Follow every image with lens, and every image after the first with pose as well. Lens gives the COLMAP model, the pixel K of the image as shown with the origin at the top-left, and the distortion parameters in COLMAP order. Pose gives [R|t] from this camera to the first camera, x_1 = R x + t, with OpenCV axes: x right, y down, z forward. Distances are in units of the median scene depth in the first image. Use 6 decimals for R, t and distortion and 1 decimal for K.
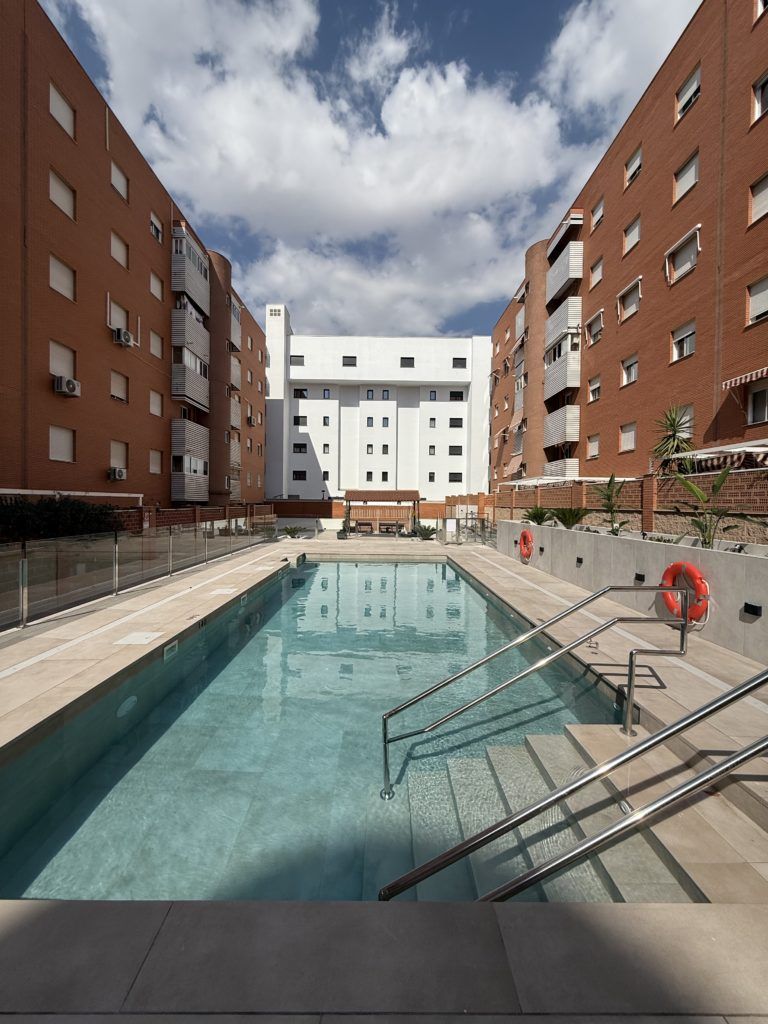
lens RADIAL K [[407.1, 0, 383.7], [0, 407.1, 509.8], [0, 0, 1]] dist [-0.001579, 0.000122]
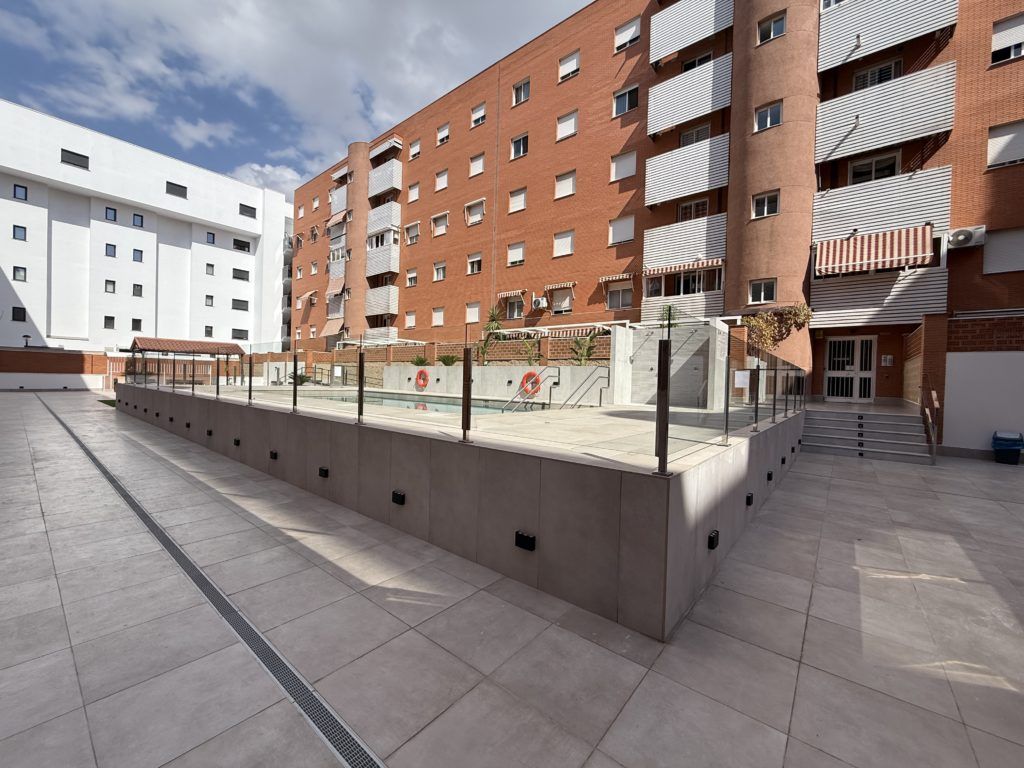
lens RADIAL K [[408.1, 0, 510.4], [0, 408.1, 386.4], [0, 0, 1]] dist [-0.001261, 0.000126]
pose [[0.642354, -0.003922, 0.766398, -0.254717], [-0.008958, 0.999880, 0.012625, 0.037037], [-0.766356, -0.014975, 0.642242, -0.106505]]
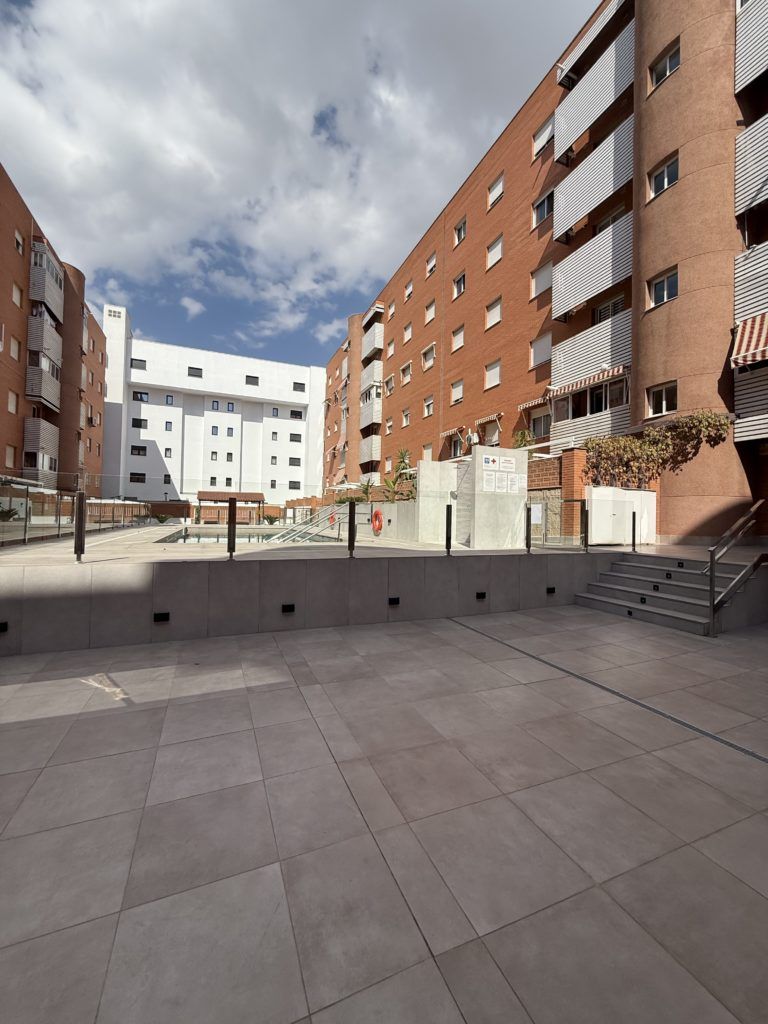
lens RADIAL K [[408.2, 0, 382.9], [0, 408.2, 510.0], [0, 0, 1]] dist [-0.001954, -0.000058]
pose [[0.926515, 0.013763, 0.376007, -0.044834], [-0.003420, 0.999598, -0.028161, 0.039512], [-0.376243, 0.024805, 0.926189, -0.286541]]
